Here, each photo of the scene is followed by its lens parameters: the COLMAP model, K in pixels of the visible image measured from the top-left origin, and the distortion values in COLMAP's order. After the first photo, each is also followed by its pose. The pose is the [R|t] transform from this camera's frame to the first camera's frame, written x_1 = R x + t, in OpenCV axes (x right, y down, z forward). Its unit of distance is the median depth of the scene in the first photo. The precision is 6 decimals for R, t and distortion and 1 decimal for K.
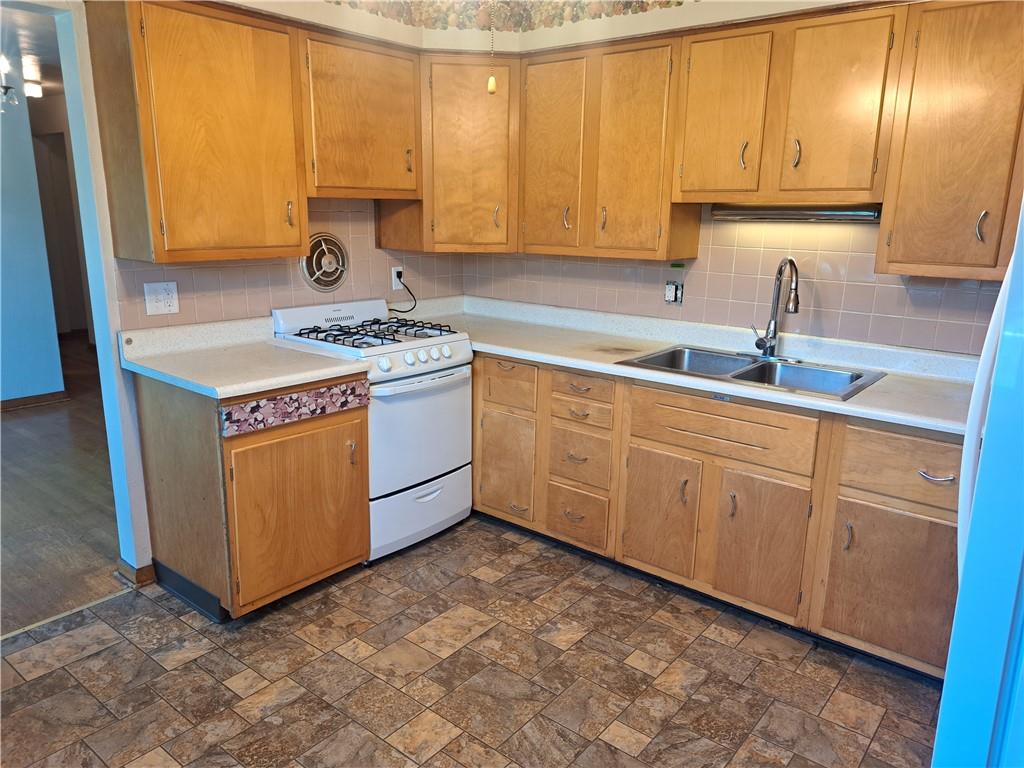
lens RADIAL K [[734.1, 0, 511.4], [0, 734.1, 388.4], [0, 0, 1]] dist [0.073106, 0.000213]
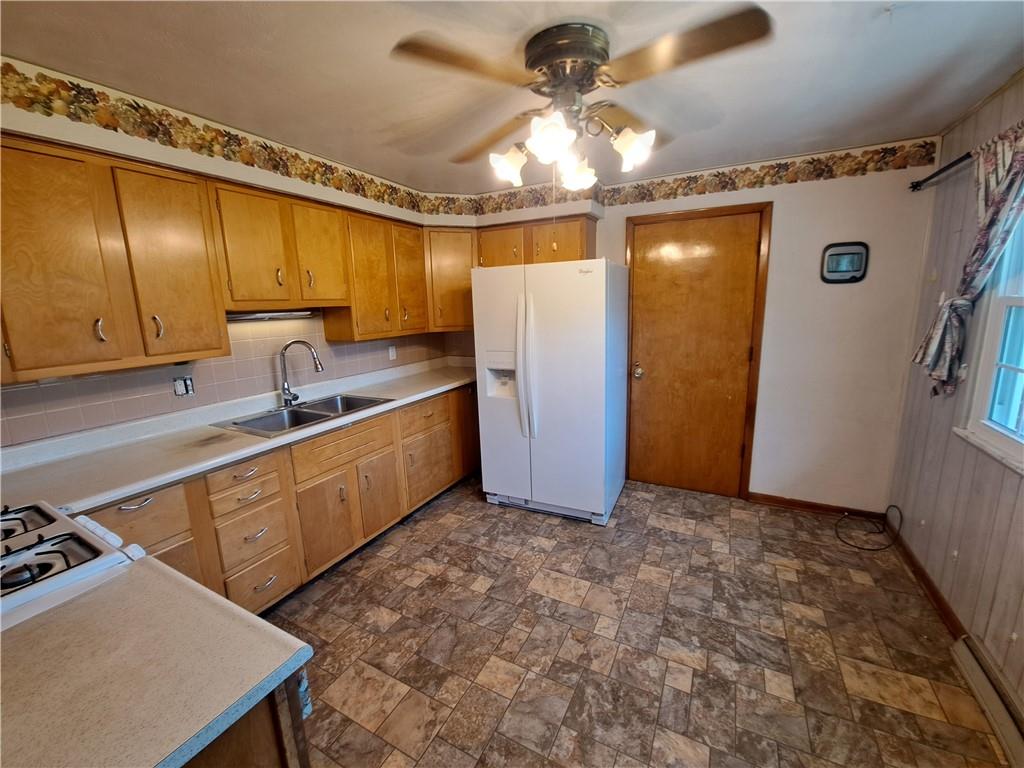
lens RADIAL K [[412.5, 0, 509.5], [0, 412.5, 375.8], [0, 0, 1]] dist [-0.001340, -0.000101]
pose [[-0.186427, -0.185947, 0.964712, -0.641175], [0.258404, 0.938074, 0.230748, -0.208678], [-0.947878, 0.292303, -0.126833, 0.760016]]
